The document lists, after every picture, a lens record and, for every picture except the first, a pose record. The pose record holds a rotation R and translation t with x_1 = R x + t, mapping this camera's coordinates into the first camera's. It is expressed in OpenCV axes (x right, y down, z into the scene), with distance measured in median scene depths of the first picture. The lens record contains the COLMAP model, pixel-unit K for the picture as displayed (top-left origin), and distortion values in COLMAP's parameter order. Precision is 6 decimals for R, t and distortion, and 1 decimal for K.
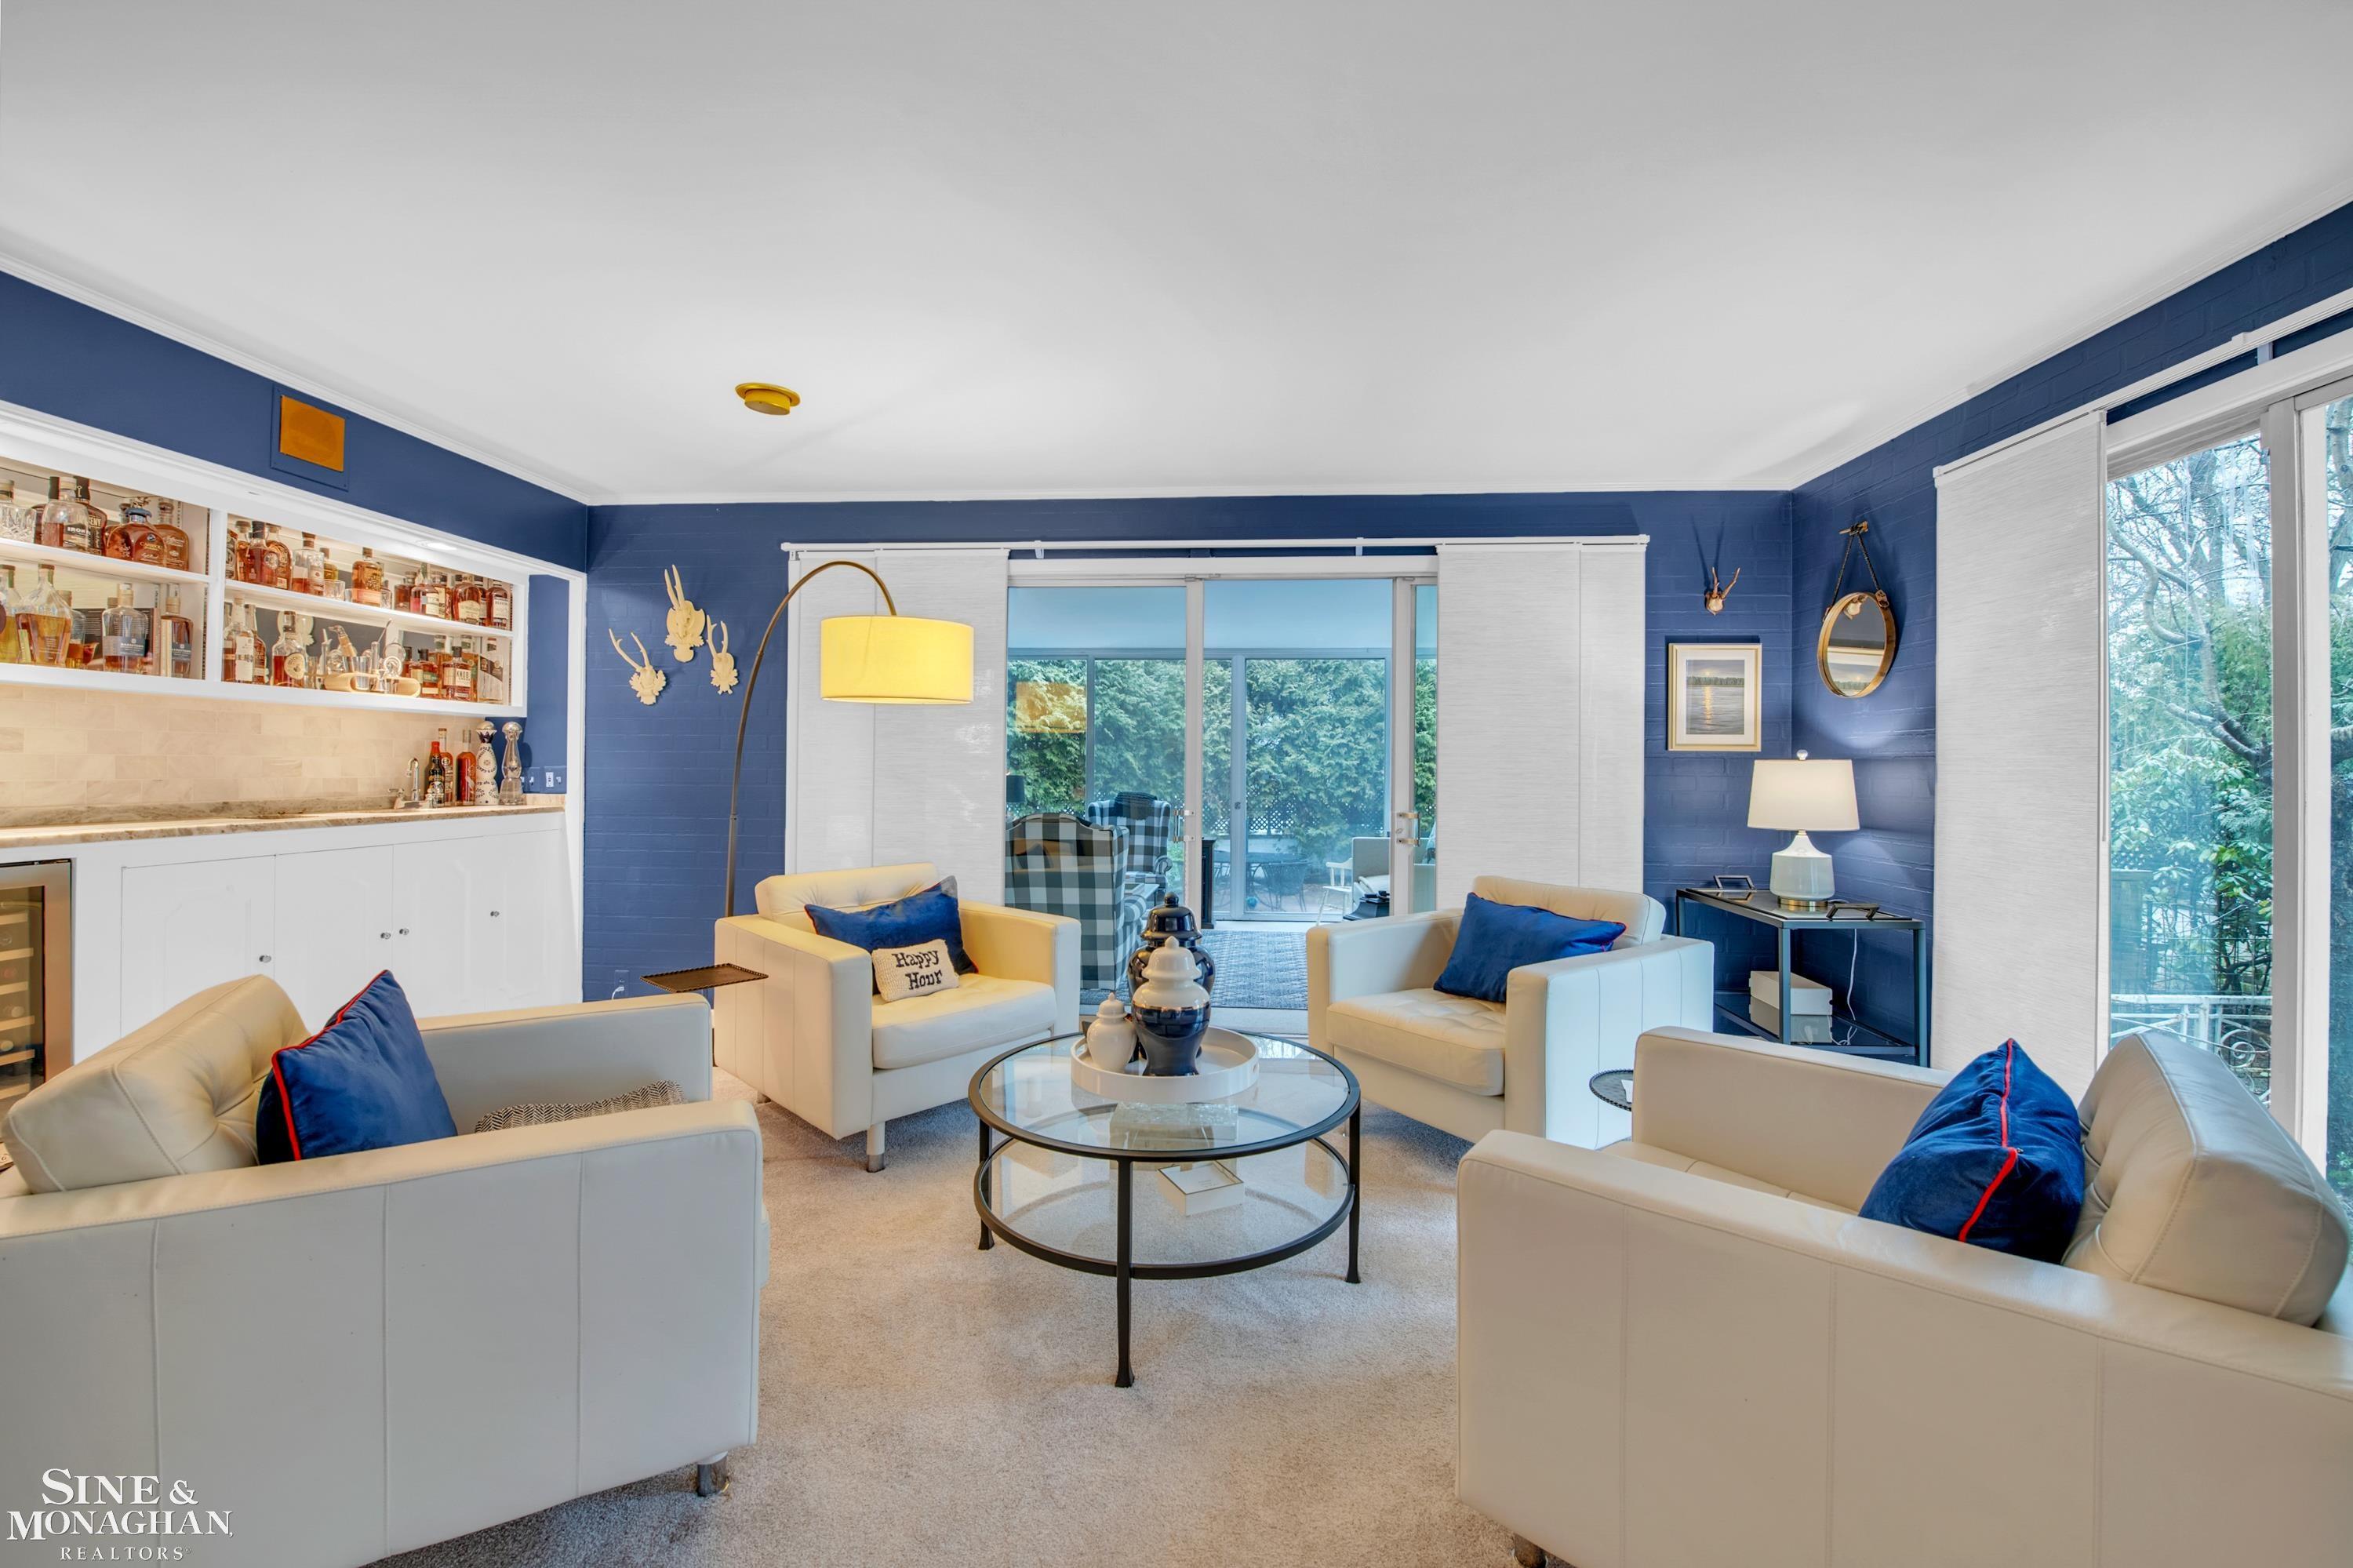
lens RADIAL K [[934.9, 0, 1212.0], [0, 934.9, 754.5], [0, 0, 1]] dist [-0.021515, -0.001273]
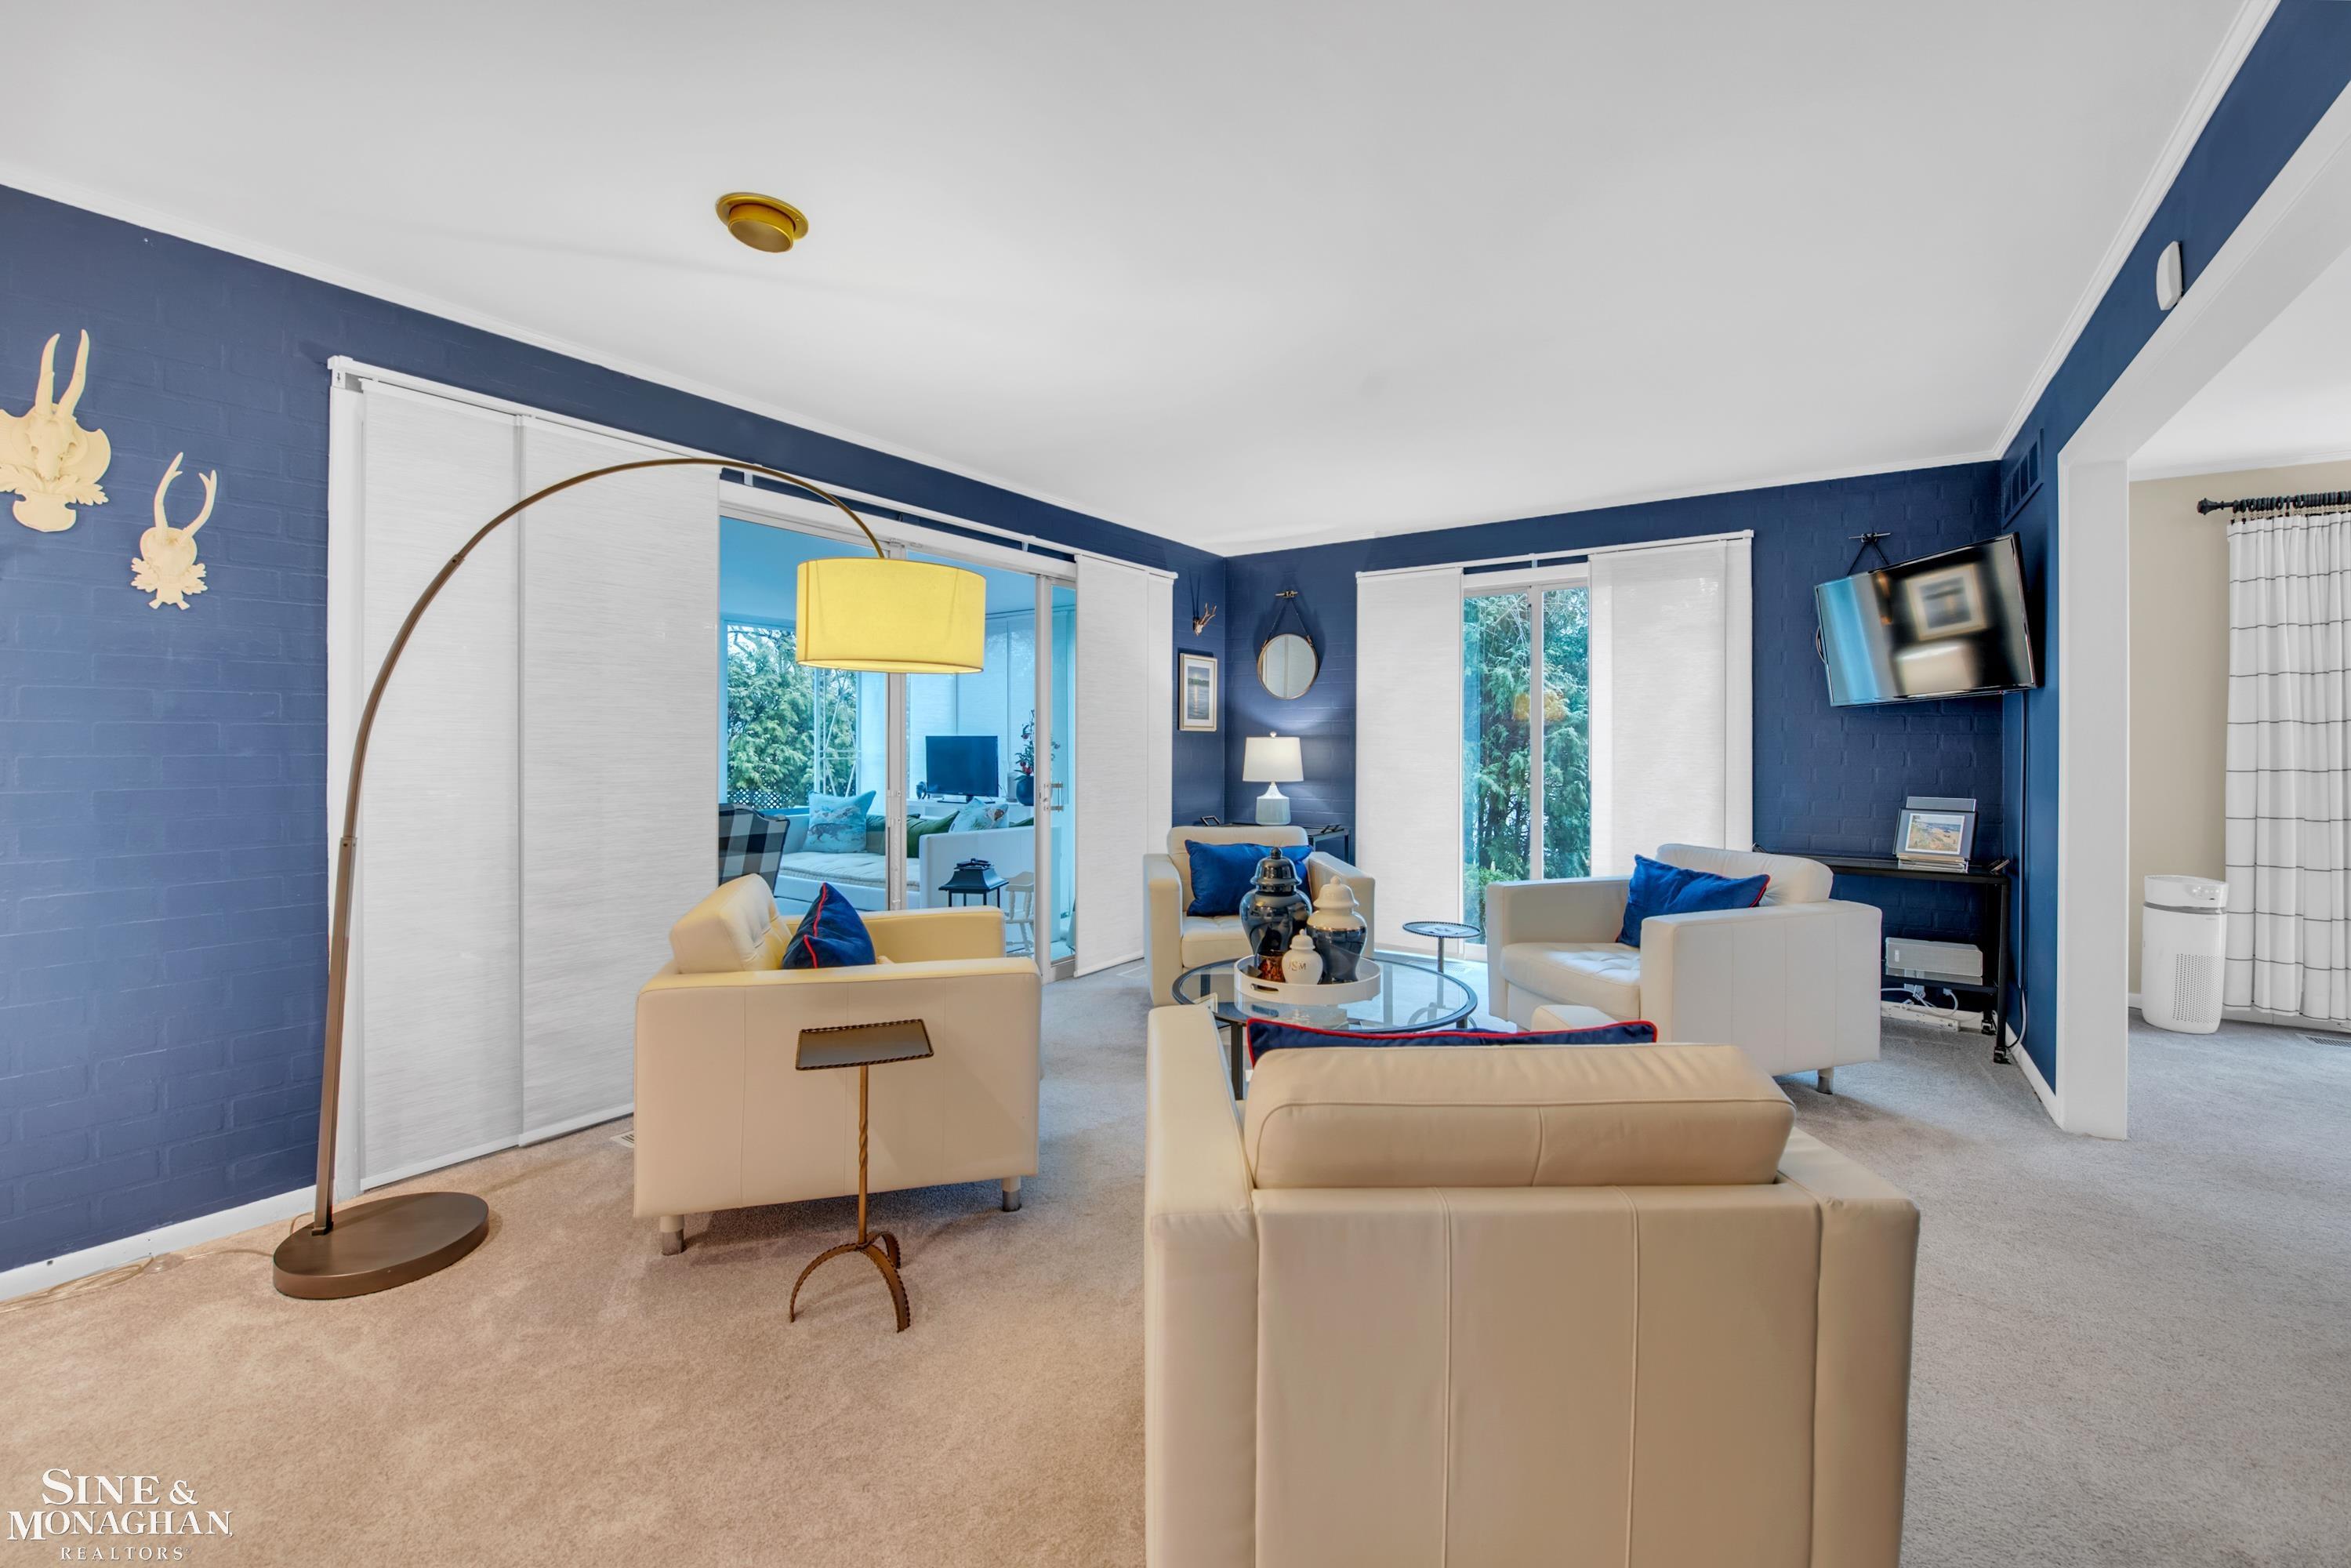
lens RADIAL K [[963.3, 0, 1114.6], [0, 963.3, 741.3], [0, 0, 1]] dist [-0.018061, -0.000562]
pose [[0.522966, -0.005888, 0.852333, -0.747394], [-0.007246, 0.999909, 0.011354, -0.002898], [-0.852323, -0.012114, 0.522876, 0.312584]]
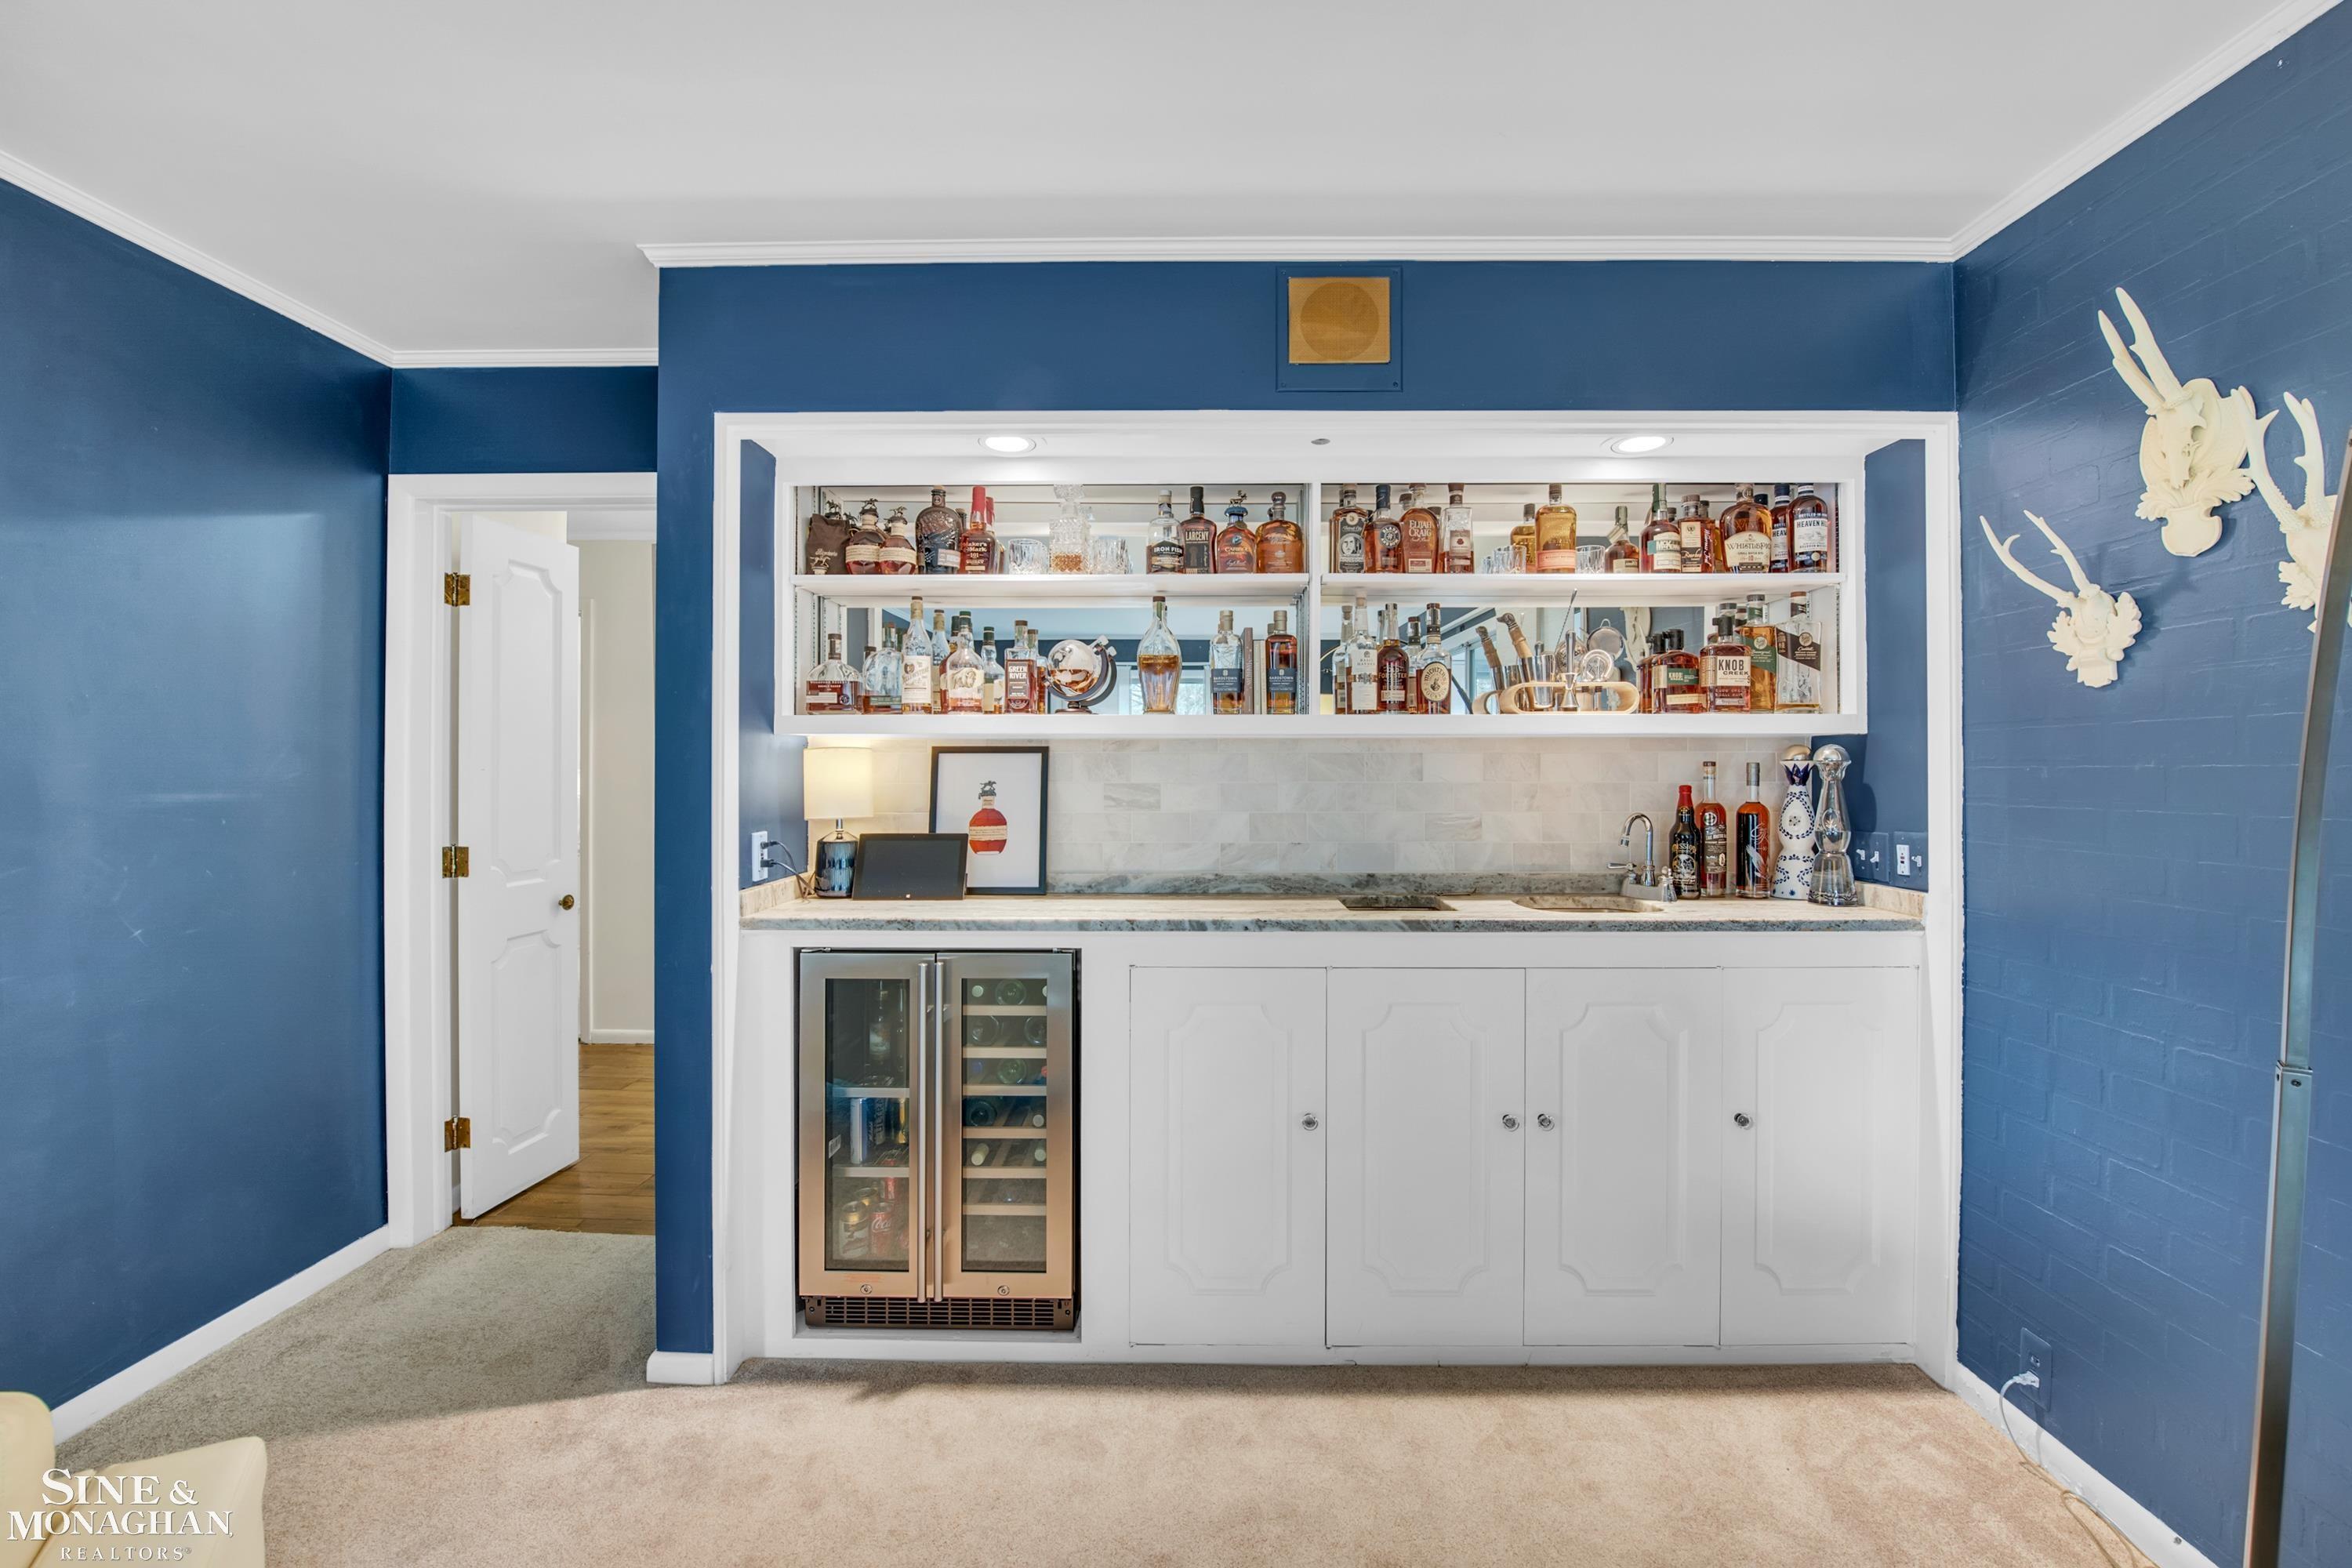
lens RADIAL K [[963.7, 0, 1174.5], [0, 963.7, 769.9], [0, 0, 1]] dist [-0.018061, -0.000562]
pose [[0.017866, -0.009055, -0.999799, -0.238526], [0.013326, 0.999872, -0.008818, -0.022618], [0.999752, -0.013166, 0.017985, 0.655895]]
